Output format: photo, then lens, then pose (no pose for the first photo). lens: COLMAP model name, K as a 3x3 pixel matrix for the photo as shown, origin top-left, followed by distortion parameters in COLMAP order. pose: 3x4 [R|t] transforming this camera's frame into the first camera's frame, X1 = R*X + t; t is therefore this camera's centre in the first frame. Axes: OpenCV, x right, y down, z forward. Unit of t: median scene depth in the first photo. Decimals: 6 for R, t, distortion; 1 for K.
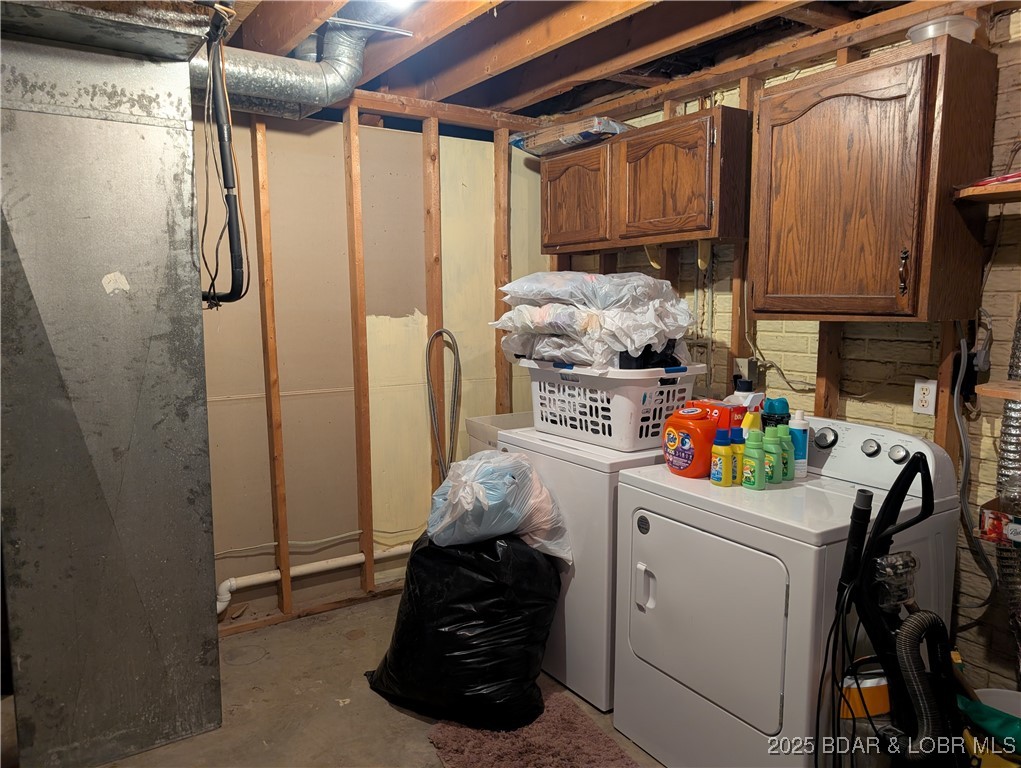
lens RADIAL K [[735.1, 0, 505.0], [0, 735.1, 382.6], [0, 0, 1]] dist [0.003081, -0.010033]
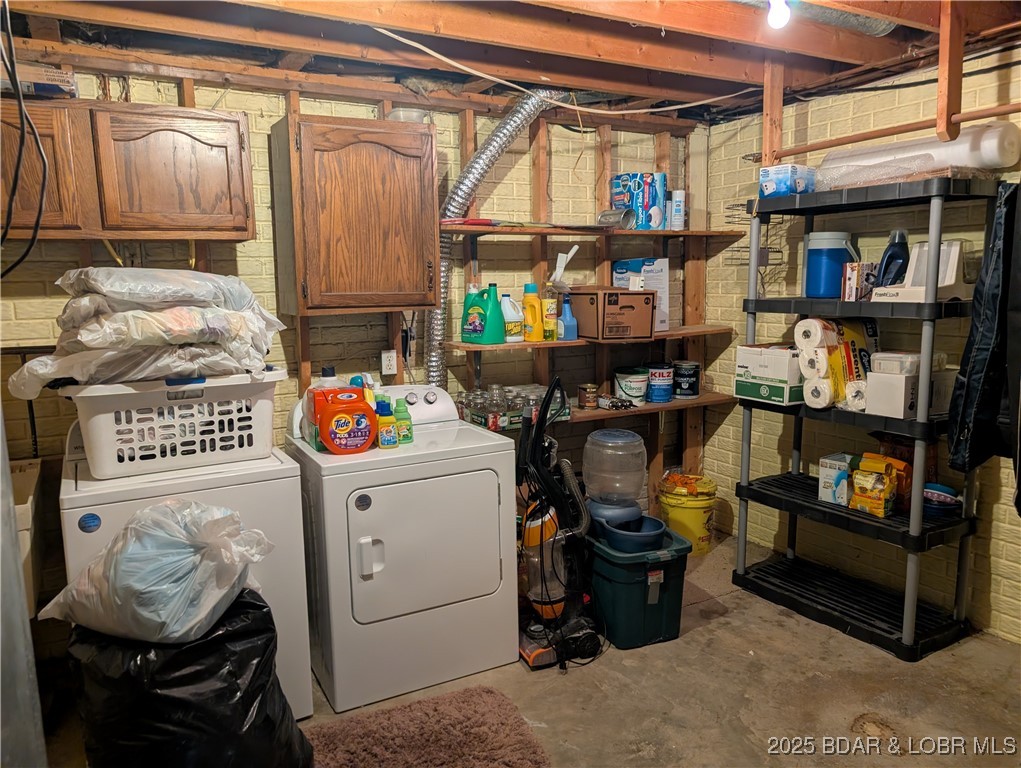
lens RADIAL K [[732.8, 0, 493.9], [0, 732.8, 387.3], [0, 0, 1]] dist [0.012835, -0.005119]
pose [[0.055141, -0.136030, 0.989169, -0.749910], [0.136555, 0.982395, 0.127486, -0.077336], [-0.989097, 0.128047, 0.072746, 0.611395]]
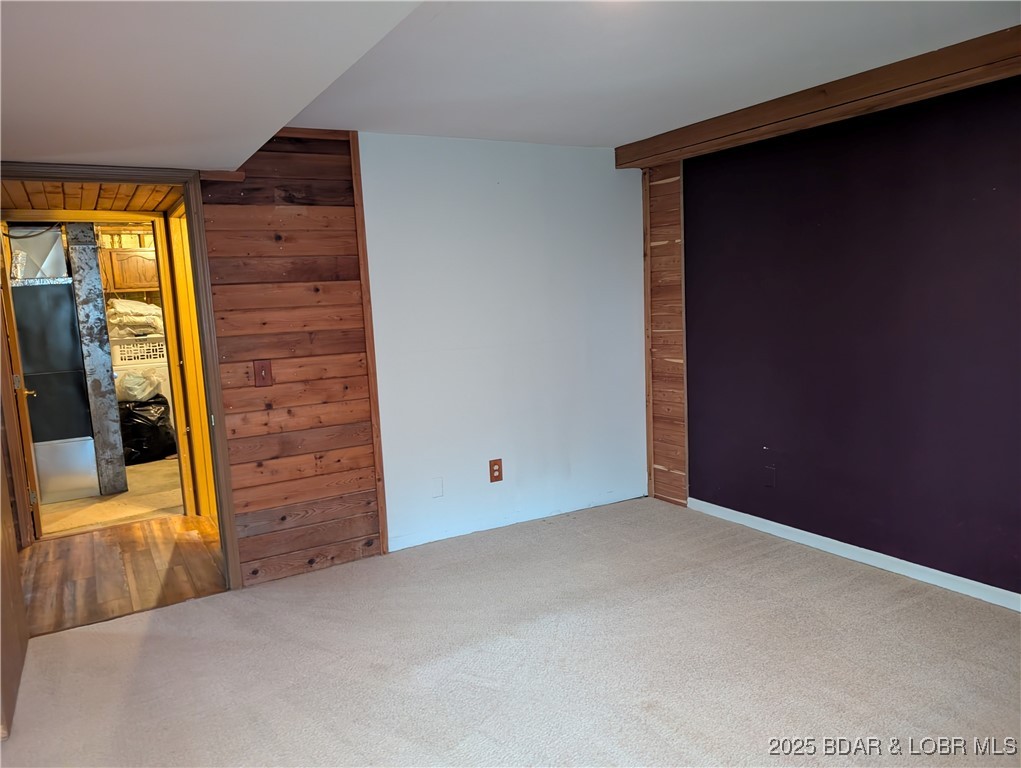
lens RADIAL K [[735.1, 0, 505.0], [0, 735.1, 382.6], [0, 0, 1]] dist [0.003081, -0.010033]
pose [[0.000301, -0.124819, 0.992179, -2.732377], [0.146500, 0.981480, 0.123429, 0.008763], [-0.989211, 0.145317, 0.018581, -0.373102]]
